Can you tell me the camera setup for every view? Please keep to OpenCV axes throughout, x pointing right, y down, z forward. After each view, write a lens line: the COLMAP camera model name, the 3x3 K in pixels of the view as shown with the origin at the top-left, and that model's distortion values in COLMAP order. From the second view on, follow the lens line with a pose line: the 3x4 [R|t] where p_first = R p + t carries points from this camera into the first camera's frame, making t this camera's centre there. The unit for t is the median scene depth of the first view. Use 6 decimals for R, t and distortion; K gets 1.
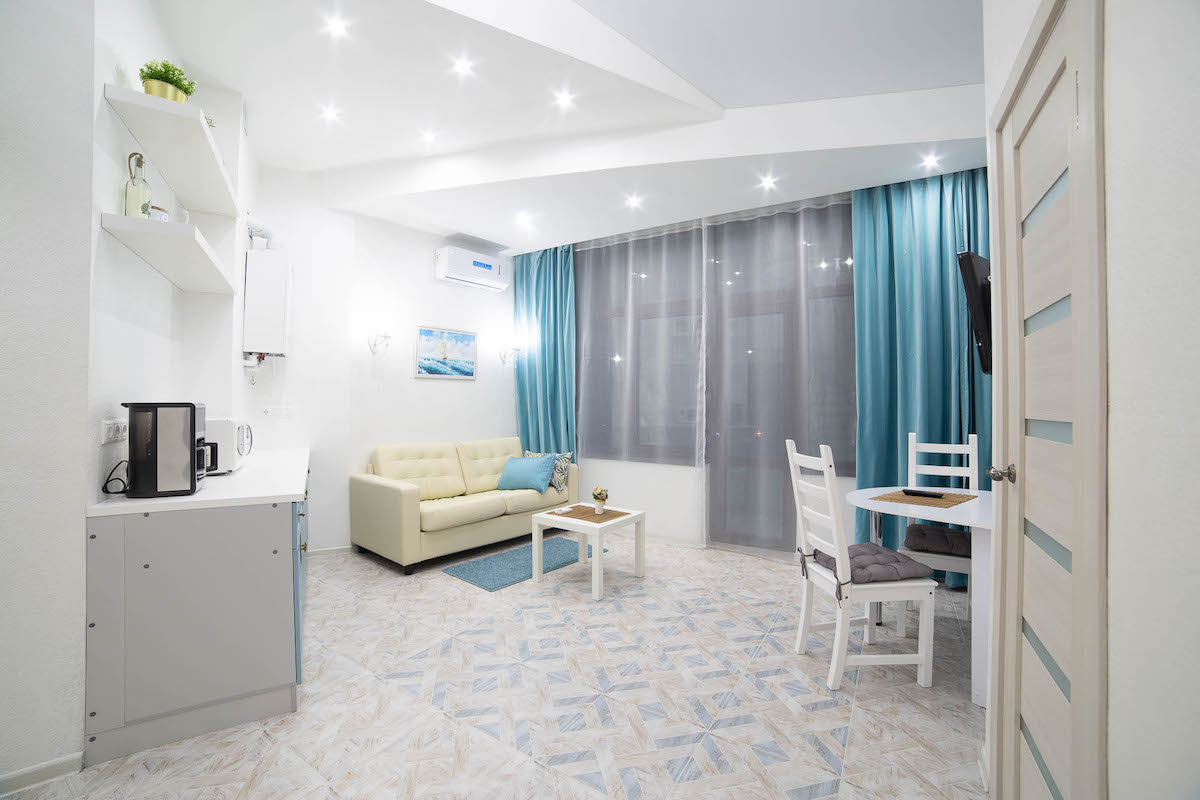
lens RADIAL K [[496.2, 0, 602.6], [0, 496.2, 402.9], [0, 0, 1]] dist [-0.095365, 0.036177]
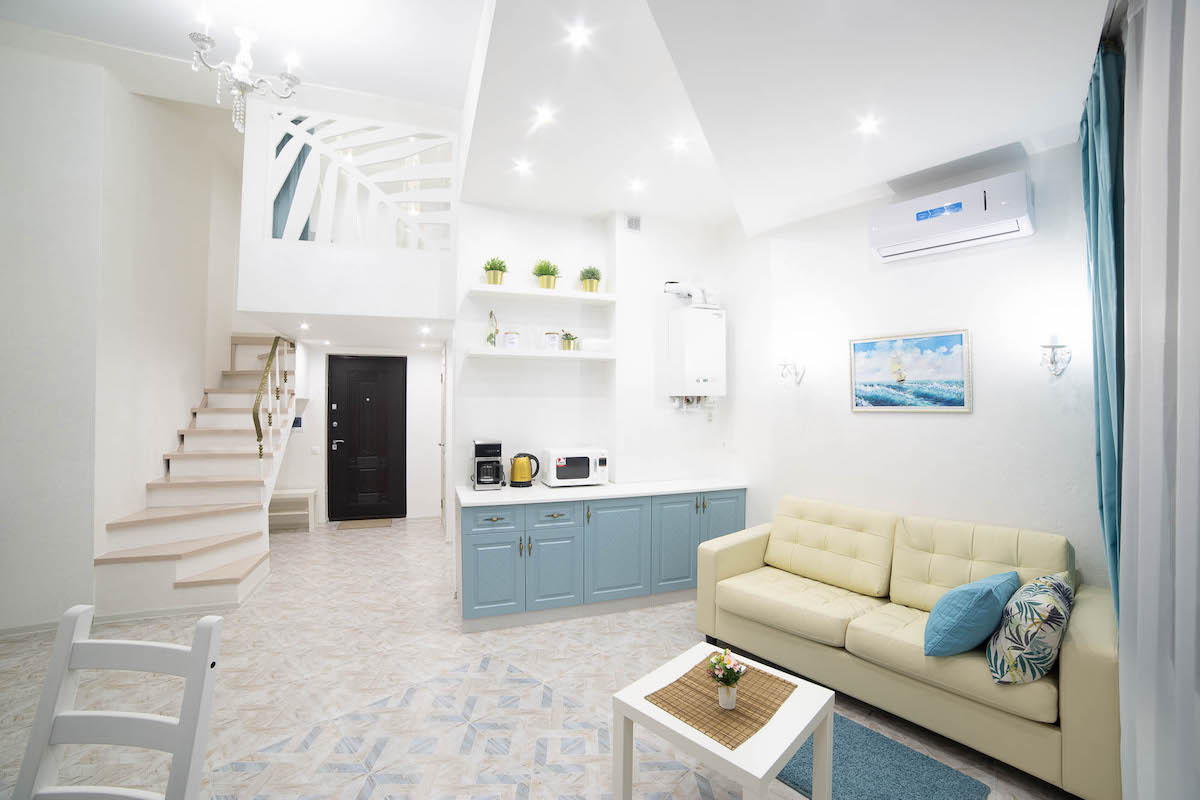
lens RADIAL K [[496.2, 0, 602.6], [0, 496.2, 402.9], [0, 0, 1]] dist [-0.095365, 0.036177]
pose [[-0.196823, -0.005480, -0.980424, 0.373356], [-0.000974, 0.999985, -0.005394, -0.057625], [0.980439, -0.000107, -0.196825, 0.742253]]
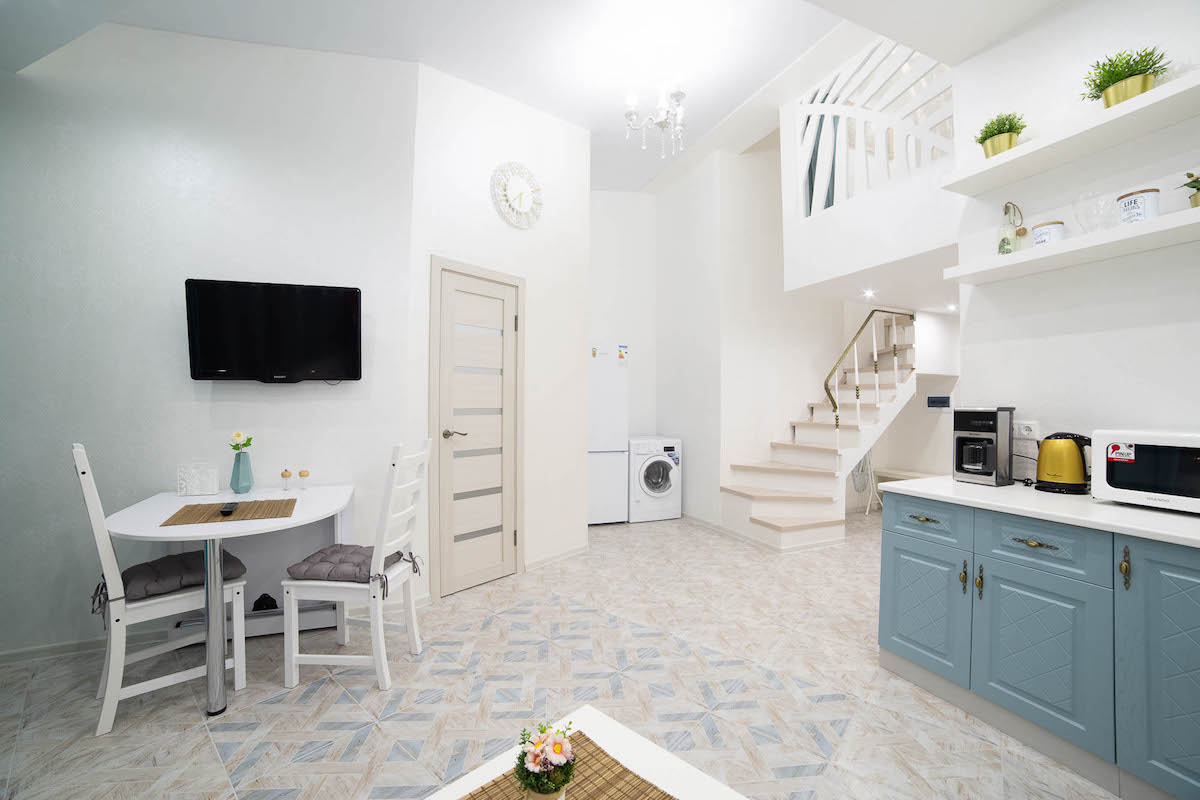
lens RADIAL K [[496.2, 0, 602.6], [0, 496.2, 402.9], [0, 0, 1]] dist [-0.095365, 0.036177]
pose [[-0.987826, -0.002807, 0.155537, -0.057760], [-0.004143, 0.999957, -0.008265, 0.000121], [-0.155507, -0.008808, -0.987796, 0.946569]]
